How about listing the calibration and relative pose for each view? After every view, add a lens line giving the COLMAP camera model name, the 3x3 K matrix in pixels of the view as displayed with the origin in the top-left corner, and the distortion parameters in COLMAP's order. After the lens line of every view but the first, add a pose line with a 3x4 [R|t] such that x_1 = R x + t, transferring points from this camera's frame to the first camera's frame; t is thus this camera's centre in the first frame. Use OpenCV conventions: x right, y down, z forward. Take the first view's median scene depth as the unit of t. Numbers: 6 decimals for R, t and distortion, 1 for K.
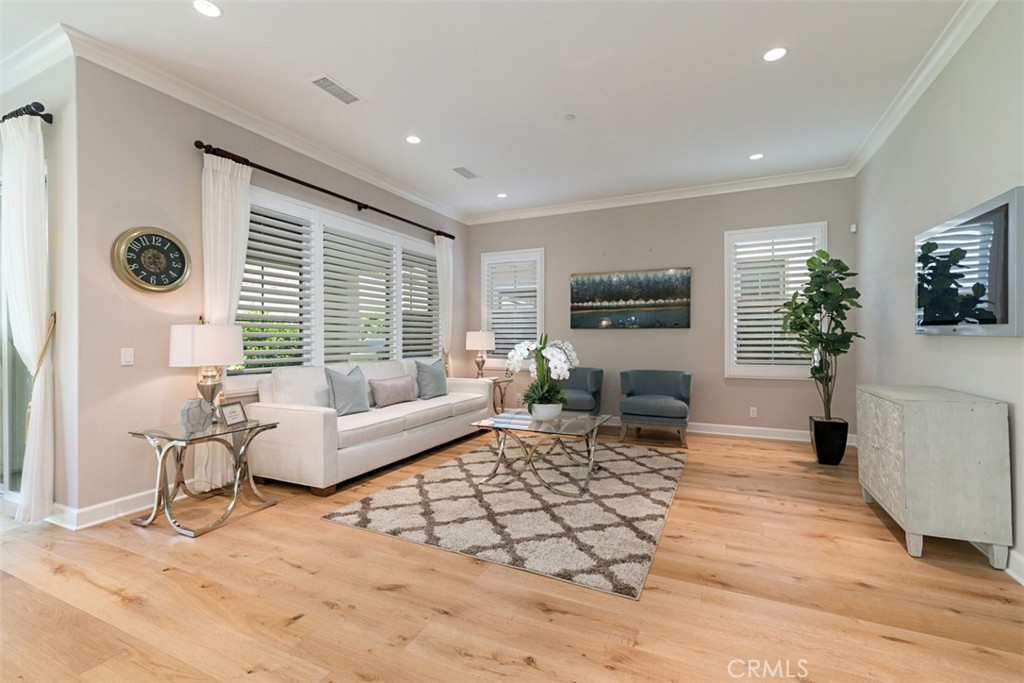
lens RADIAL K [[448.0, 0, 519.7], [0, 448.0, 339.3], [0, 0, 1]] dist [0.001753, -0.001964]
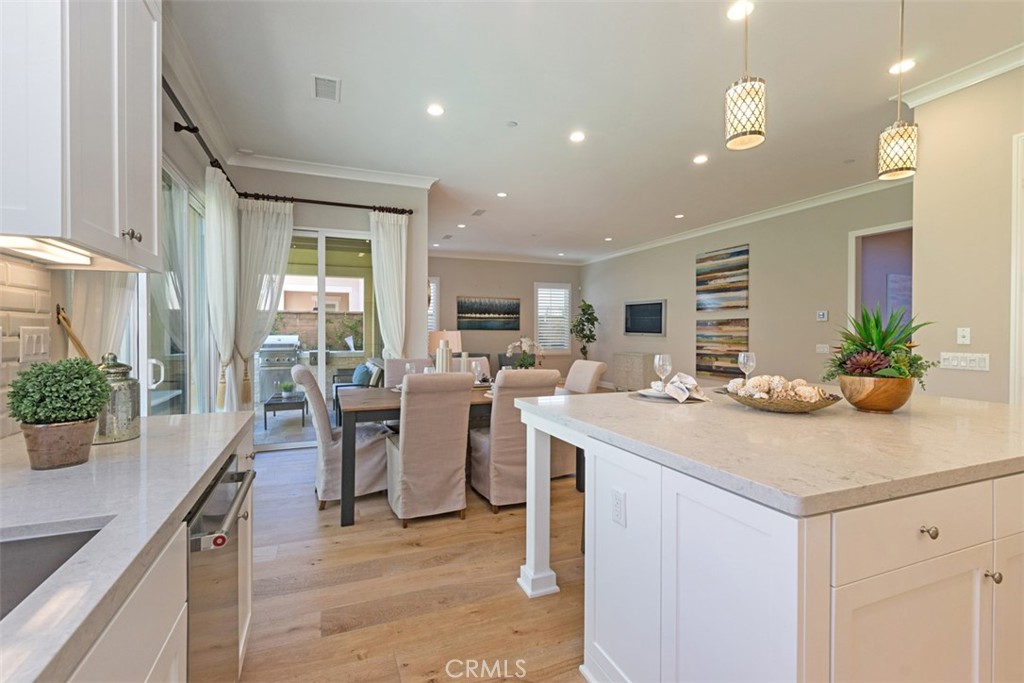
lens RADIAL K [[448.0, 0, 493.1], [0, 448.0, 336.8], [0, 0, 1]] dist [0.001753, -0.001964]
pose [[0.698494, -0.003164, 0.715609, -1.651854], [-0.002904, 0.999969, 0.007256, -0.018753], [-0.715610, -0.007146, 0.698463, -0.387093]]
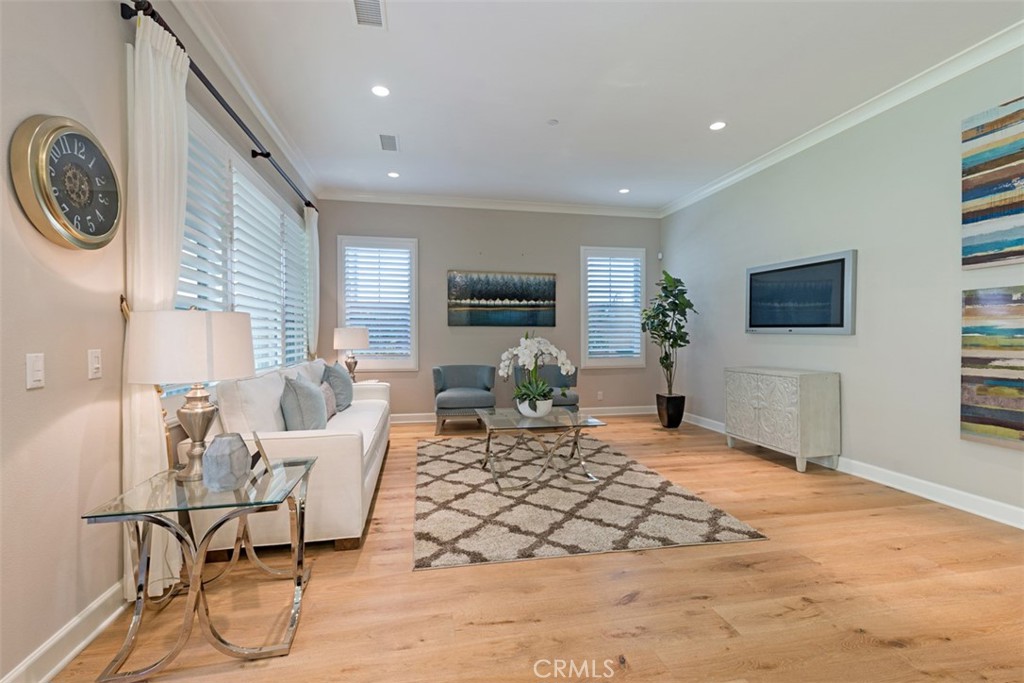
lens RADIAL K [[448.0, 0, 508.4], [0, 448.0, 342.5], [0, 0, 1]] dist [0.001753, -0.001964]
pose [[0.801742, -0.007599, 0.597622, -0.627575], [0.000092, 0.999921, 0.012592, 0.000509], [-0.597671, -0.010041, 0.801679, 0.238376]]
